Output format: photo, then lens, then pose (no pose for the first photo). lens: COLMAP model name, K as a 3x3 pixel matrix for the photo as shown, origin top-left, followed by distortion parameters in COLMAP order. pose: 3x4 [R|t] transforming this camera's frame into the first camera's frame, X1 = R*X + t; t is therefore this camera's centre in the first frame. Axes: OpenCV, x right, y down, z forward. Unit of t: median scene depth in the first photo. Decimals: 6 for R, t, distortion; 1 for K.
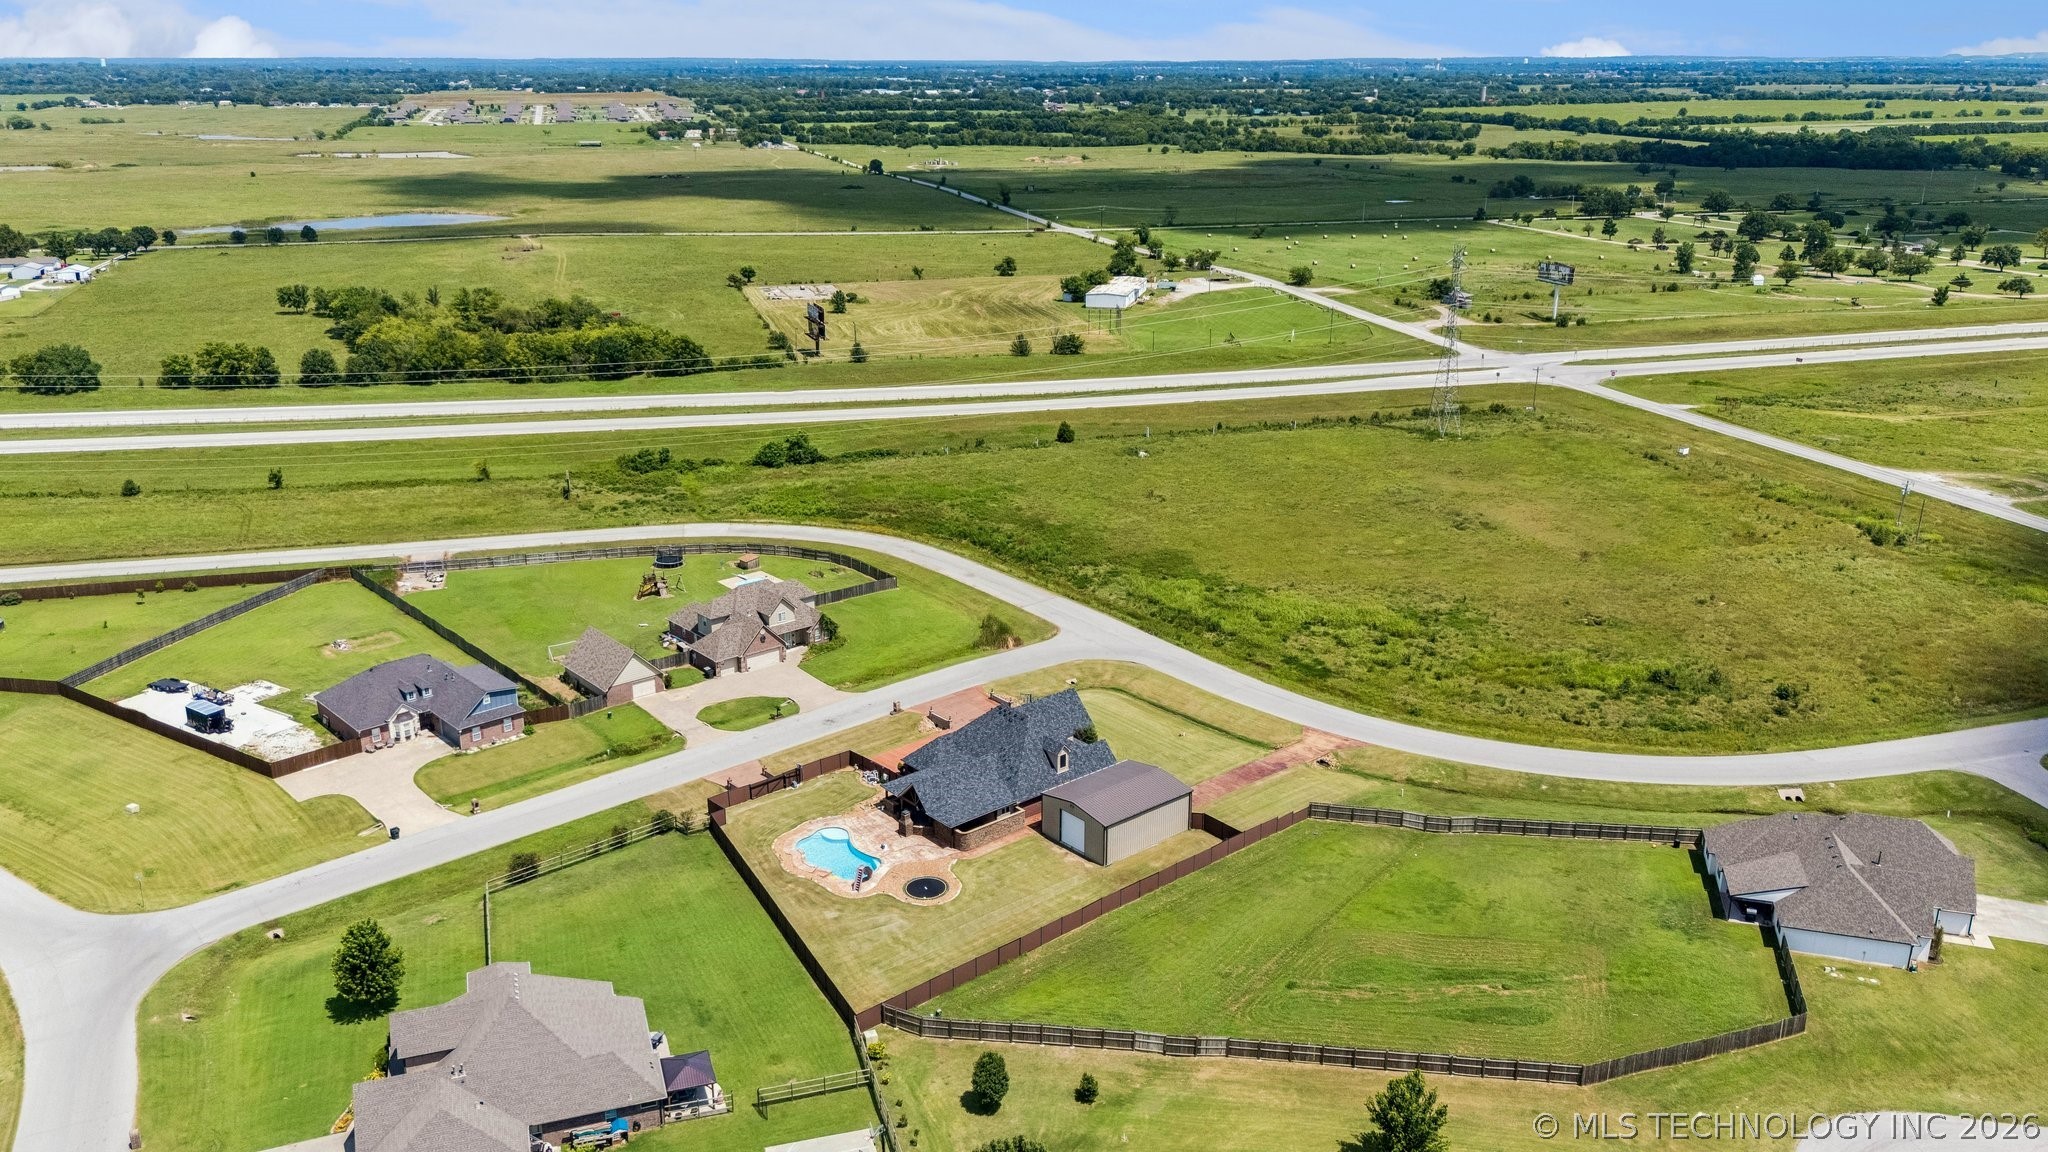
lens RADIAL K [[1518.0, 0, 1024.0], [0, 1518.0, 576.0], [0, 0, 1]] dist [0.067975, -0.068243]
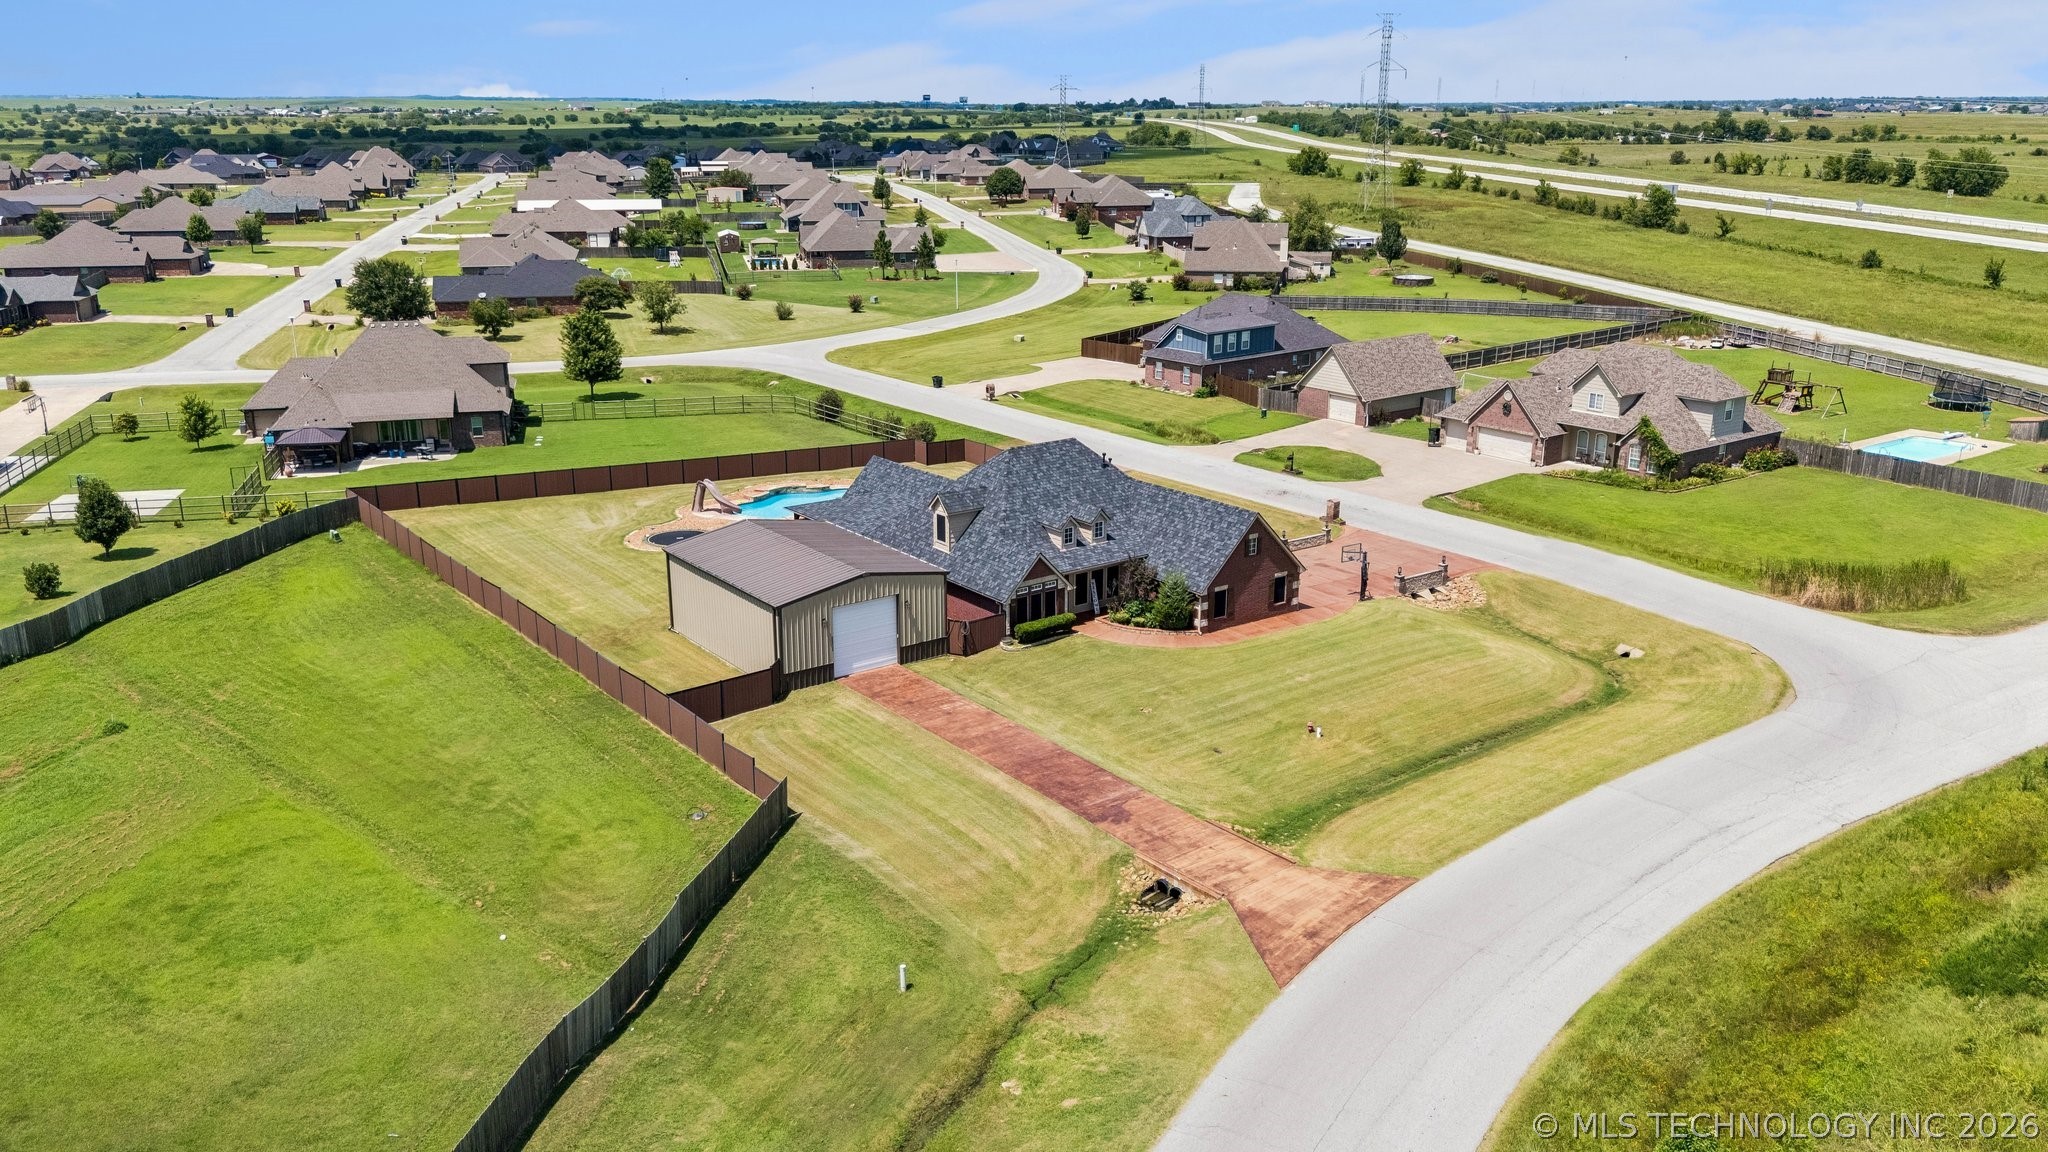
lens RADIAL K [[1558.1, 0, 1024.0], [0, 1558.1, 576.0], [0, 0, 1]] dist [0.068728, -0.073274]
pose [[-0.069588, 0.289163, -0.954747, 0.494202], [-0.305659, 0.904854, 0.296330, -0.025028], [0.949595, 0.312448, 0.025419, 0.955783]]
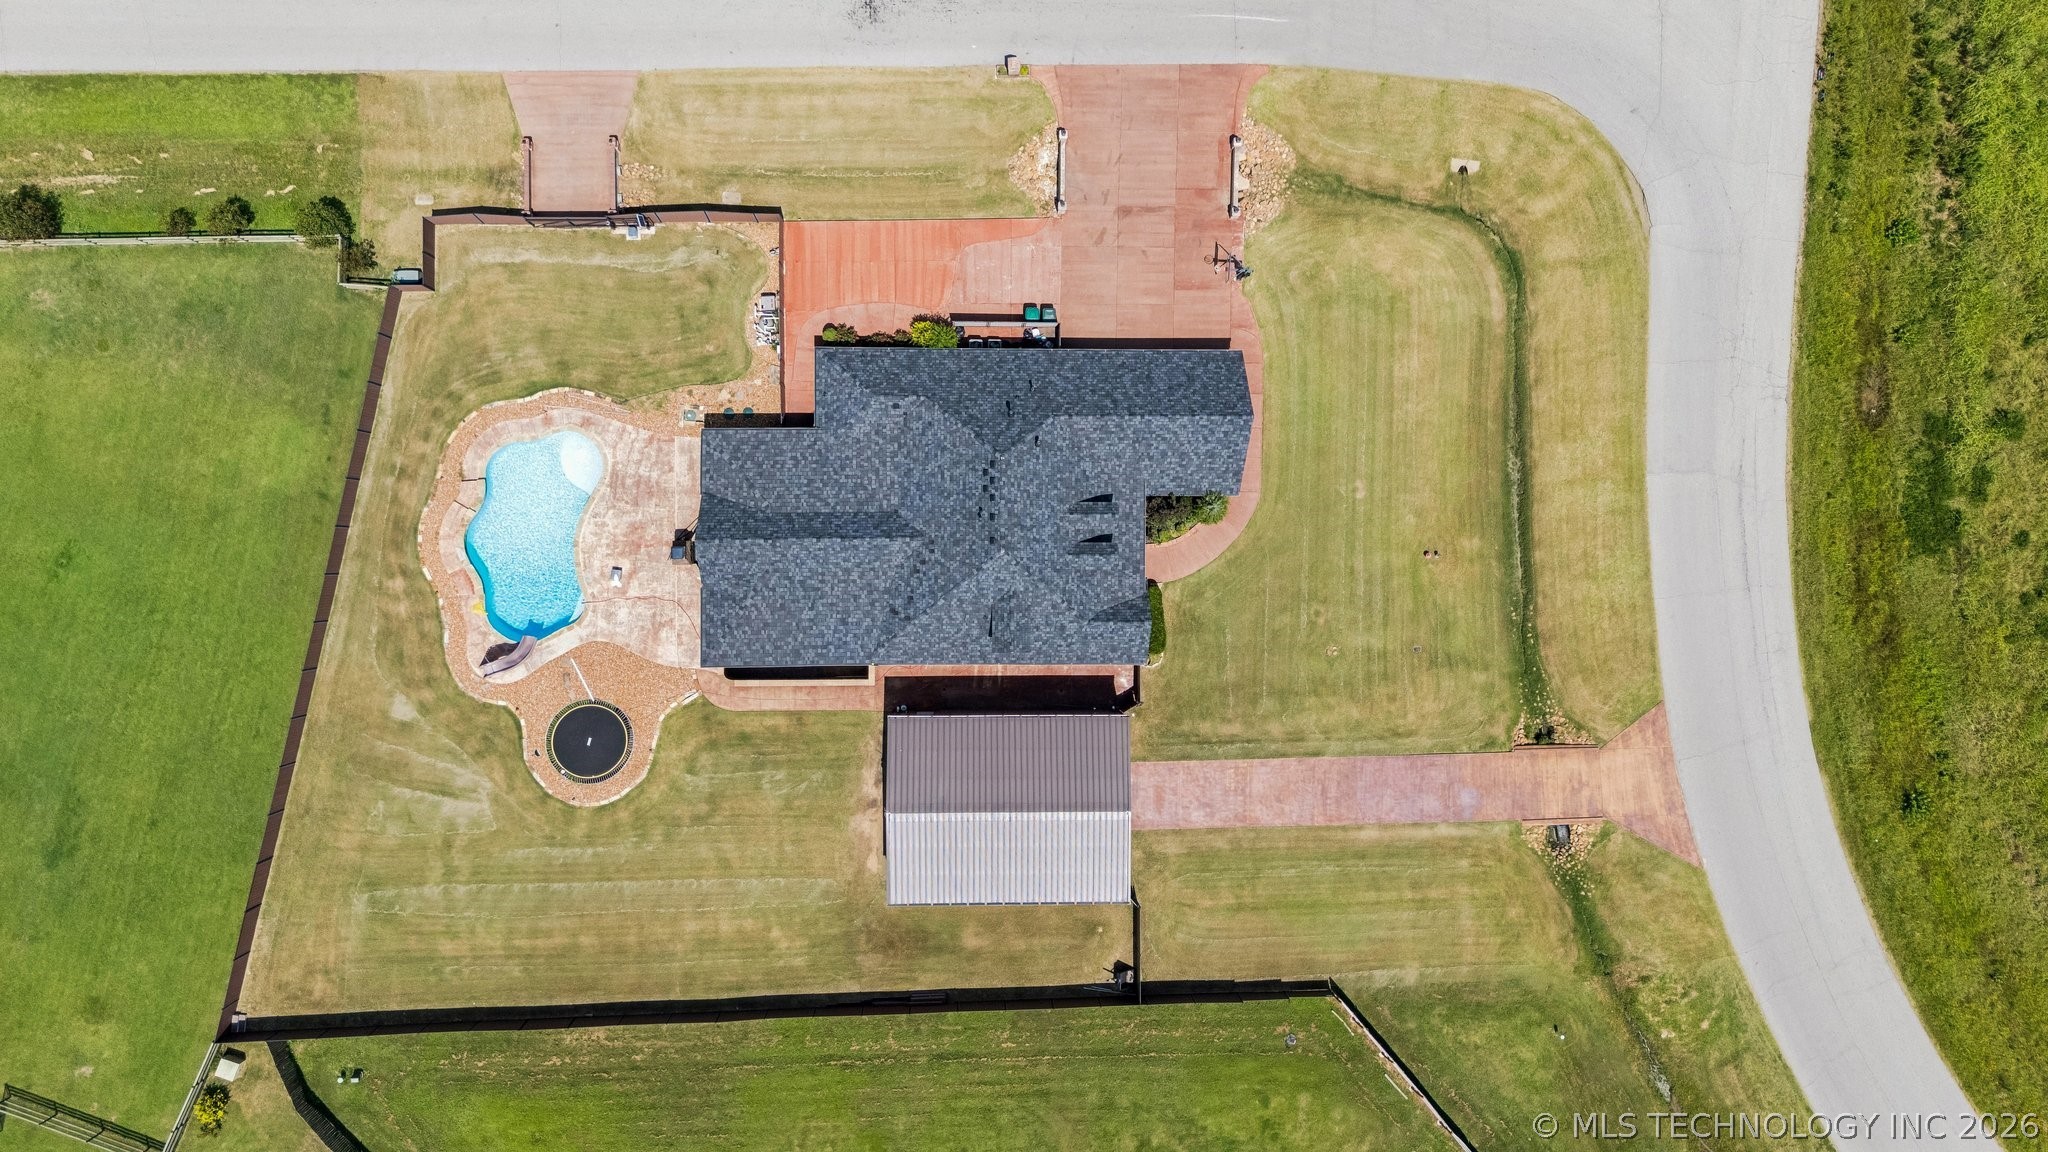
lens RADIAL K [[1558.1, 0, 1024.0], [0, 1558.1, 576.0], [0, 0, 1]] dist [0.068728, -0.073274]
pose [[0.760645, 0.648038, 0.038278, -0.003772], [-0.241106, 0.227271, 0.943512, -0.327984], [0.602733, -0.726907, 0.329119, 0.803910]]
